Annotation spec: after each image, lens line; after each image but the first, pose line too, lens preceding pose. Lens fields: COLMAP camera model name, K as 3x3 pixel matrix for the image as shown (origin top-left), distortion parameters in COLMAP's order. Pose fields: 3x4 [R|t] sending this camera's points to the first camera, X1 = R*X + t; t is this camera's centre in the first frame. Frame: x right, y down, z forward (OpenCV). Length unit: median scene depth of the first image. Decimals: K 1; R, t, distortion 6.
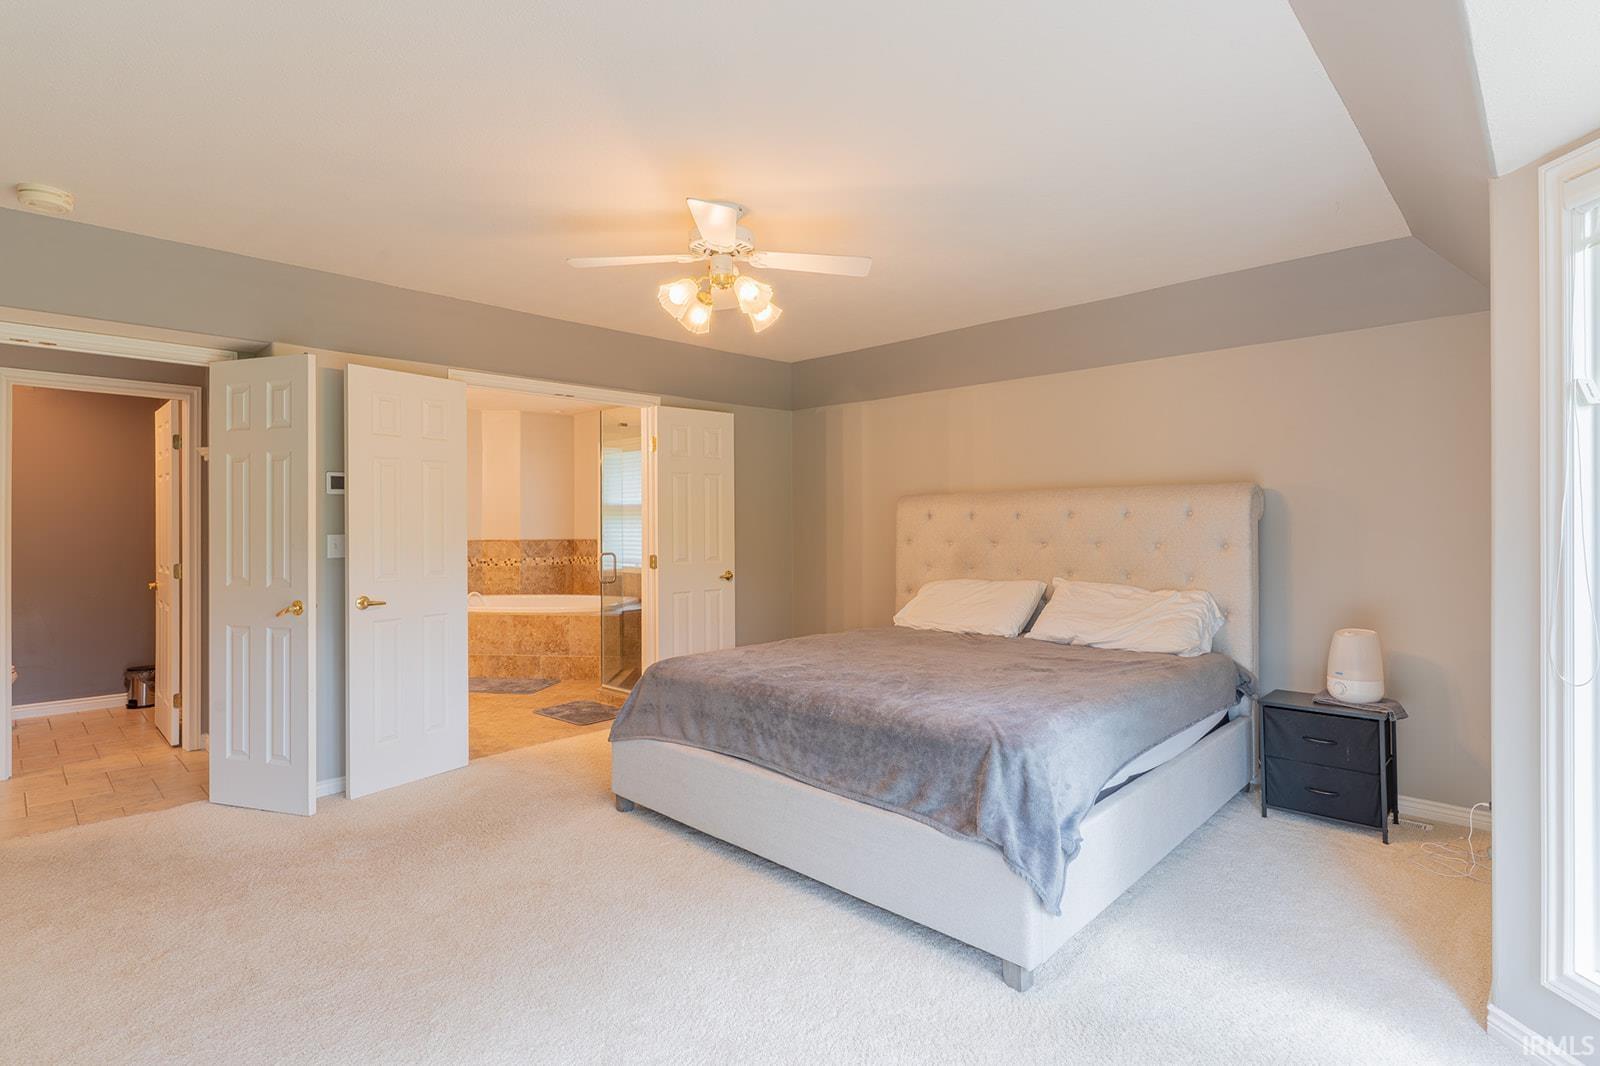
lens RADIAL K [[783.2, 0, 809.1], [0, 783.2, 531.0], [0, 0, 1]] dist [0.004610, 0.001200]
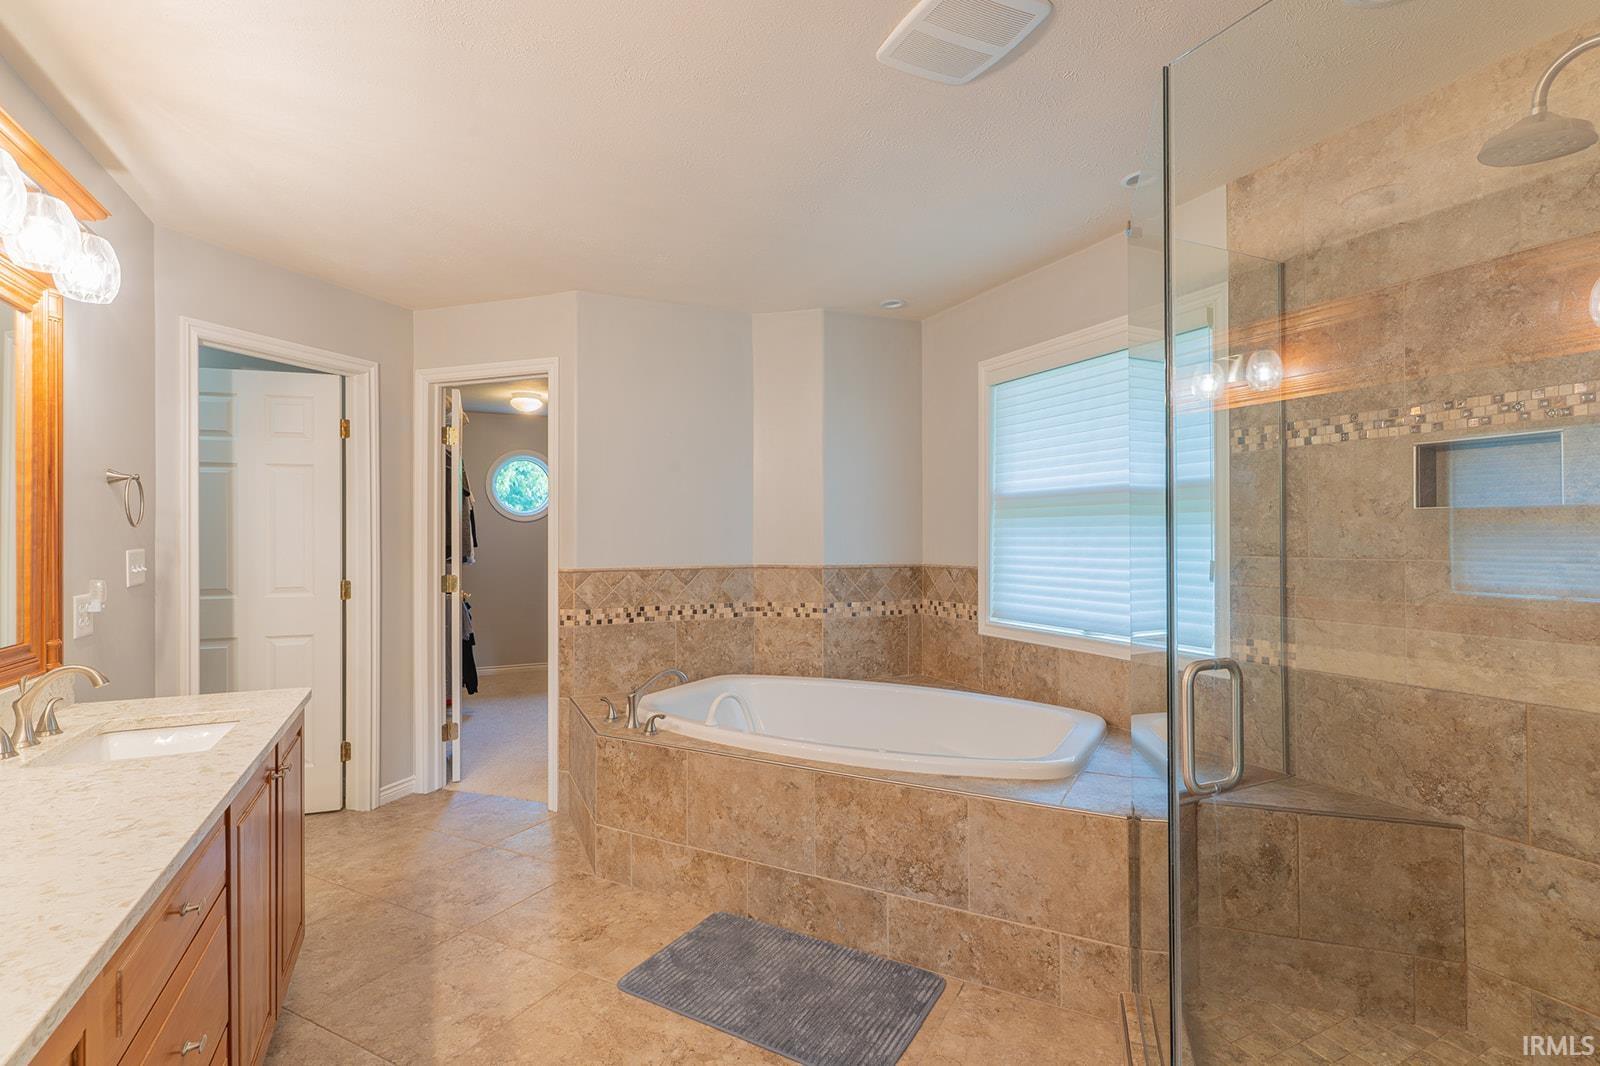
lens RADIAL K [[783.2, 0, 809.1], [0, 783.2, 531.0], [0, 0, 1]] dist [0.004610, 0.001200]
pose [[0.939809, -0.003453, -0.341681, -0.205666], [-0.000923, 0.999920, -0.012645, -0.005147], [0.341698, 0.012200, 0.939731, 0.525515]]
